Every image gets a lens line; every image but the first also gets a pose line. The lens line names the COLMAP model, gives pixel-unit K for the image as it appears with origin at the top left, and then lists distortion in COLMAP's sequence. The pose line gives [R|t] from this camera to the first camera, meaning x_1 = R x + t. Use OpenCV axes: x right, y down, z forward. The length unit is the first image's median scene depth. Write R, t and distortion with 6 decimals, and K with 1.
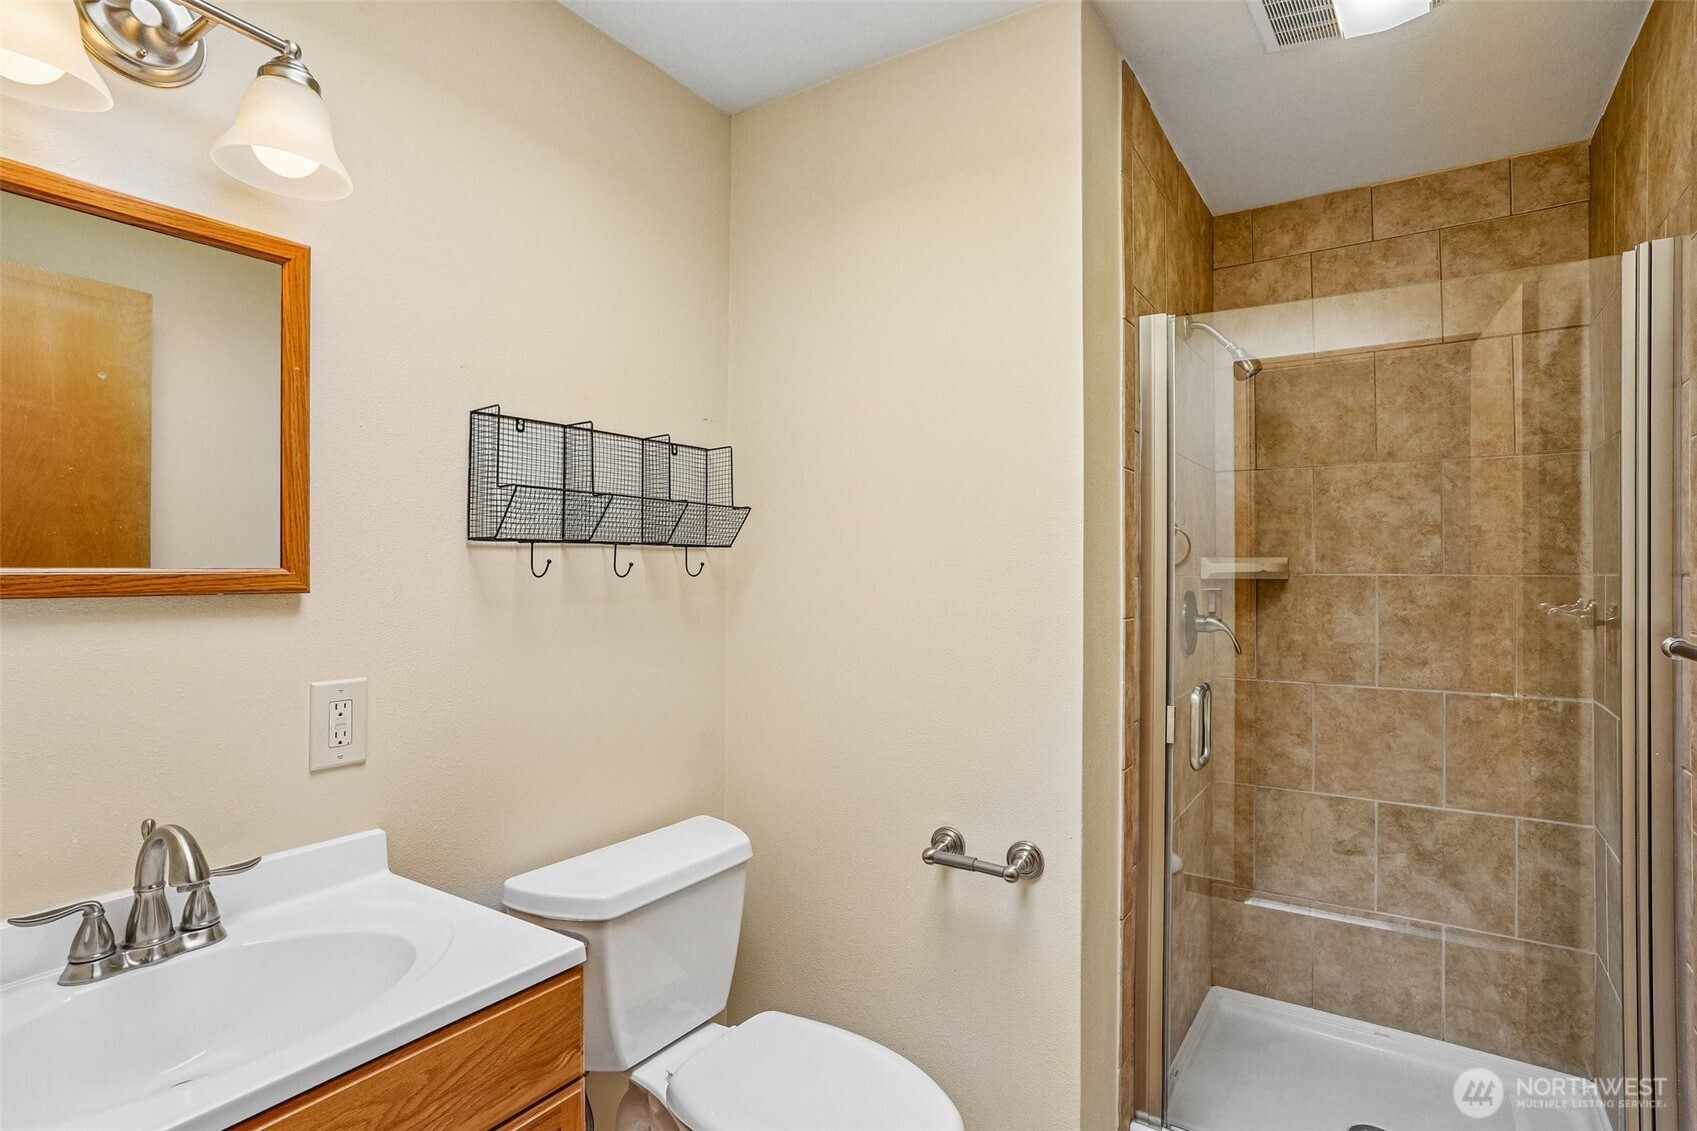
lens RADIAL K [[924.3, 0, 848.5], [0, 924.3, 565.5], [0, 0, 1]] dist [-0.067965, 0.030525]
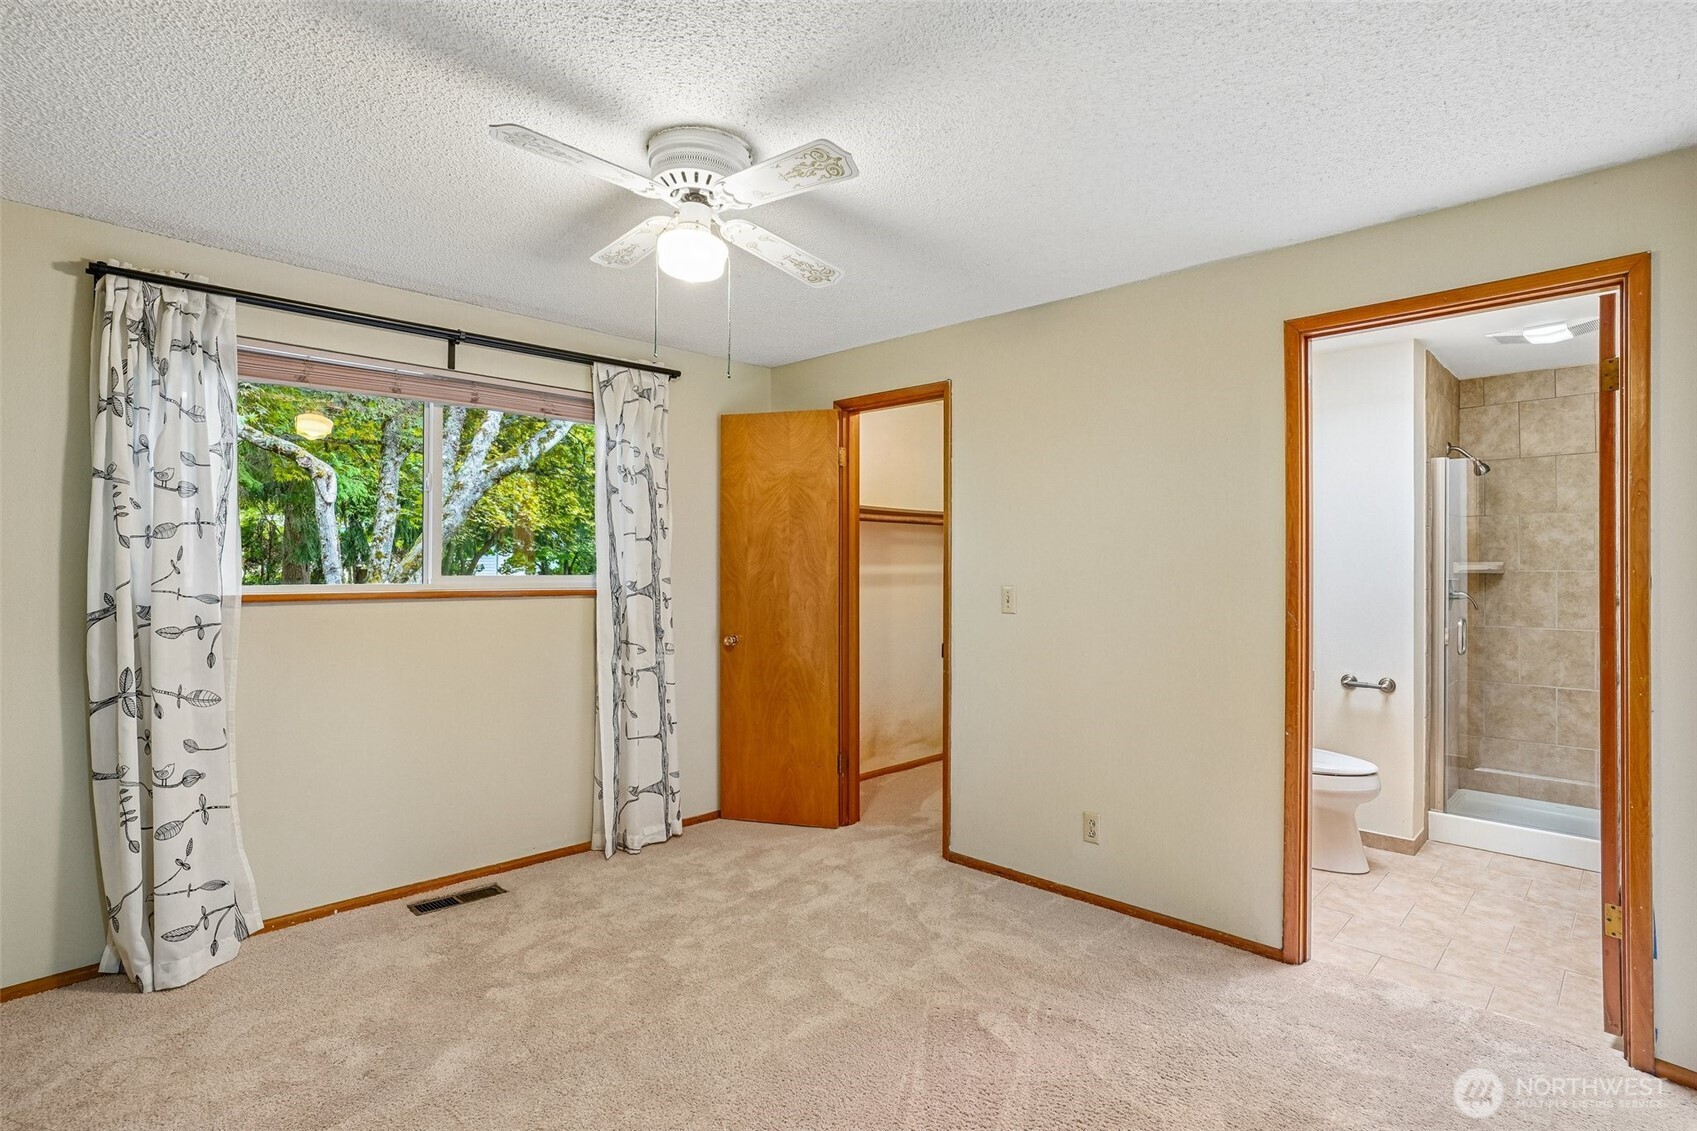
lens RADIAL K [[850.0, 0, 848.5], [0, 850.0, 565.5], [0, 0, 1]] dist [-0.052940, 0.023156]
pose [[0.977686, 0.000516, -0.210070, -0.515397], [-0.000376, 1.000000, 0.000706, -0.002368], [0.210071, -0.000612, 0.977686, -1.028532]]
